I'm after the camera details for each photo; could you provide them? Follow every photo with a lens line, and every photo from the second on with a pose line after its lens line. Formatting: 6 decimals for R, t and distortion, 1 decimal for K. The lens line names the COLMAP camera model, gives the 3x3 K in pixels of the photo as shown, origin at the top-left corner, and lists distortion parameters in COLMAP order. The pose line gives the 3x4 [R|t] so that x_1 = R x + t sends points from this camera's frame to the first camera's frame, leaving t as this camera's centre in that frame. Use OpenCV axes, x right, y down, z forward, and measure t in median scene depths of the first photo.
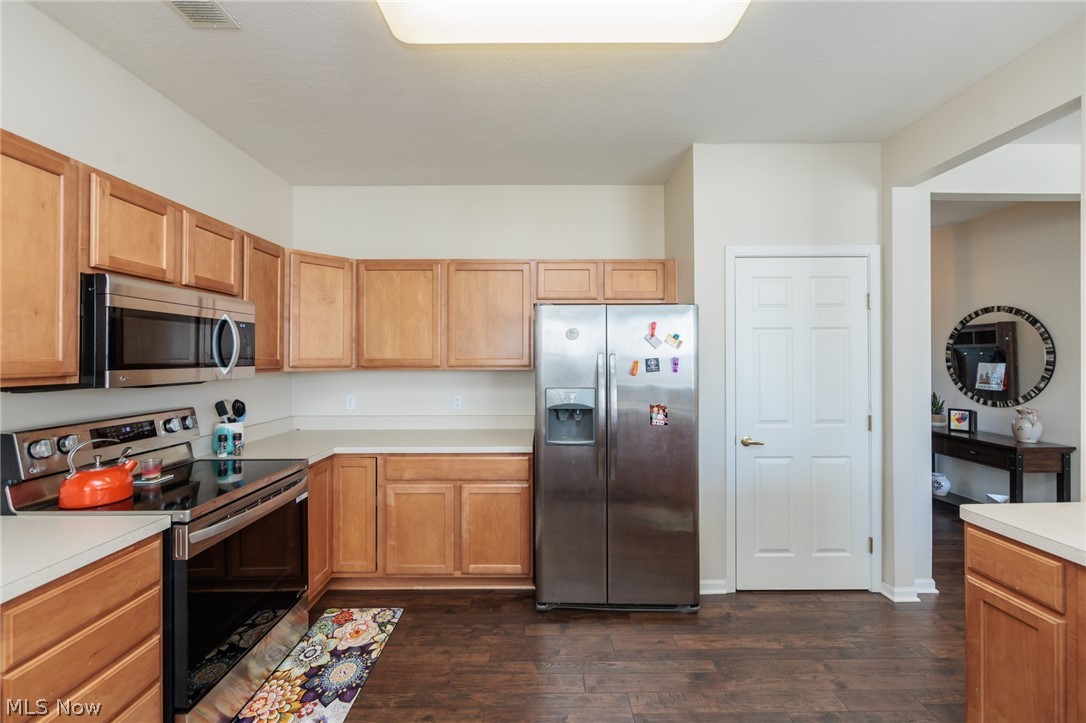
lens RADIAL K [[425.0, 0, 544.3], [0, 425.0, 355.7], [0, 0, 1]] dist [-0.000985, -0.000306]
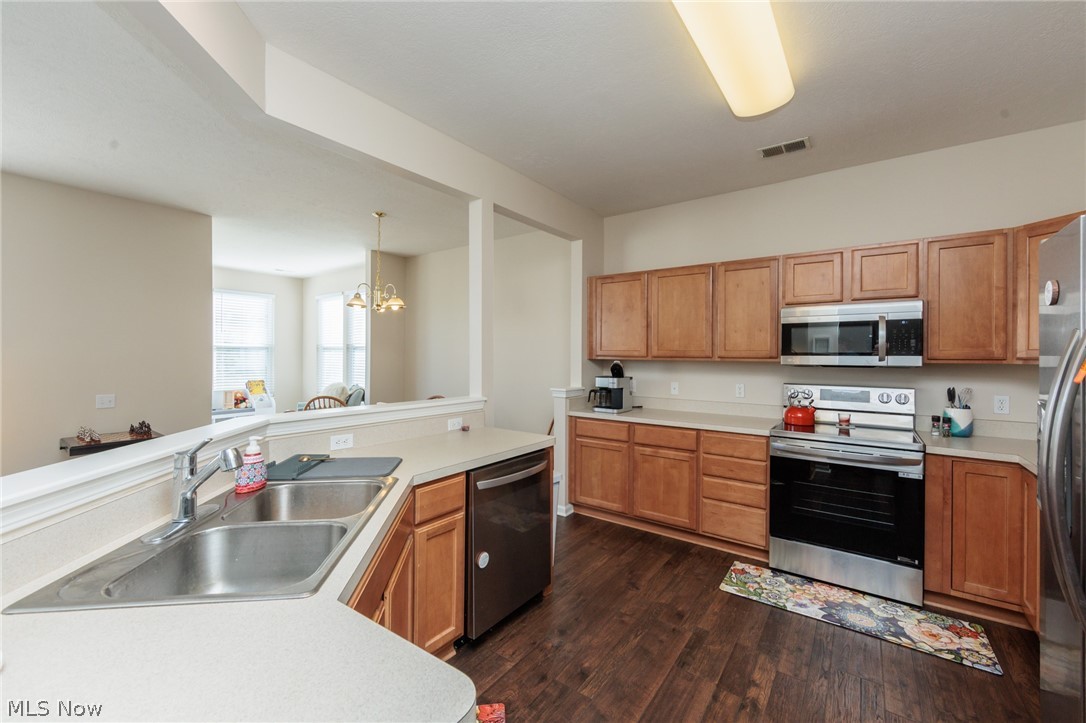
lens RADIAL K [[437.0, 0, 543.4], [0, 437.0, 356.0], [0, 0, 1]] dist [-0.000548, -0.000267]
pose [[-0.595069, 0.002438, -0.803671, 0.802317], [-0.000313, 0.999995, 0.003265, 0.018691], [0.803674, 0.002194, -0.595066, 0.812402]]
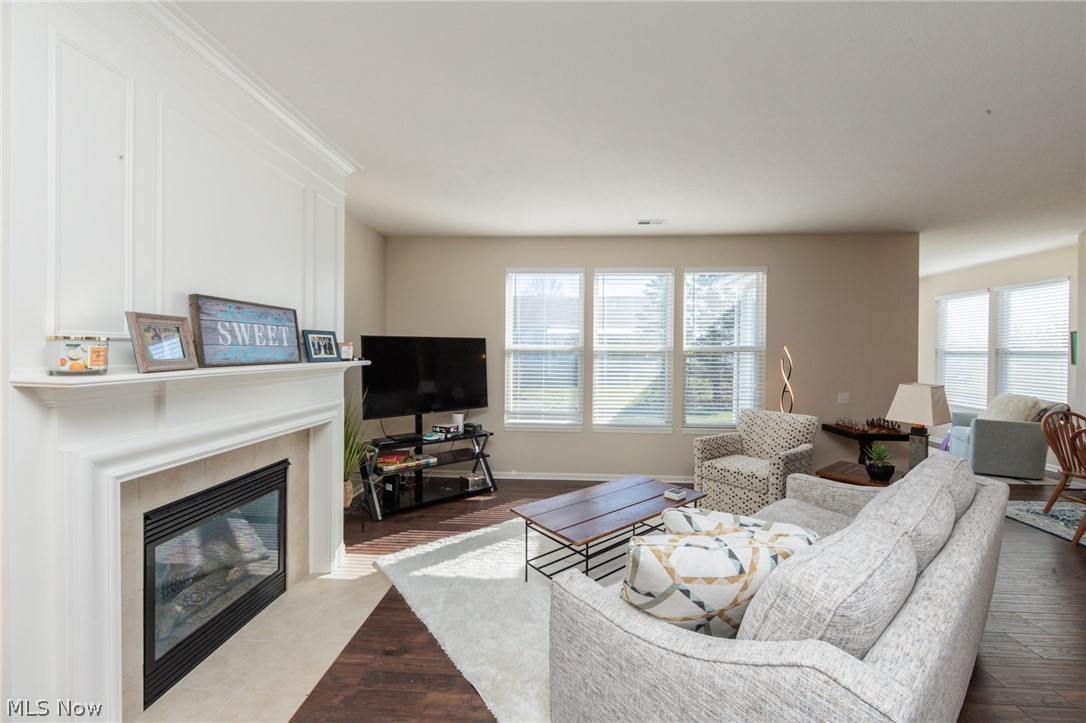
lens RADIAL K [[427.3, 0, 548.8], [0, 427.3, 356.6], [0, 0, 1]] dist [-0.002122, -0.000398]
pose [[-0.998292, -0.004895, 0.058211, 1.691924], [-0.004468, 0.999962, 0.007449, -0.010509], [-0.058245, 0.007177, -0.998277, 0.626847]]
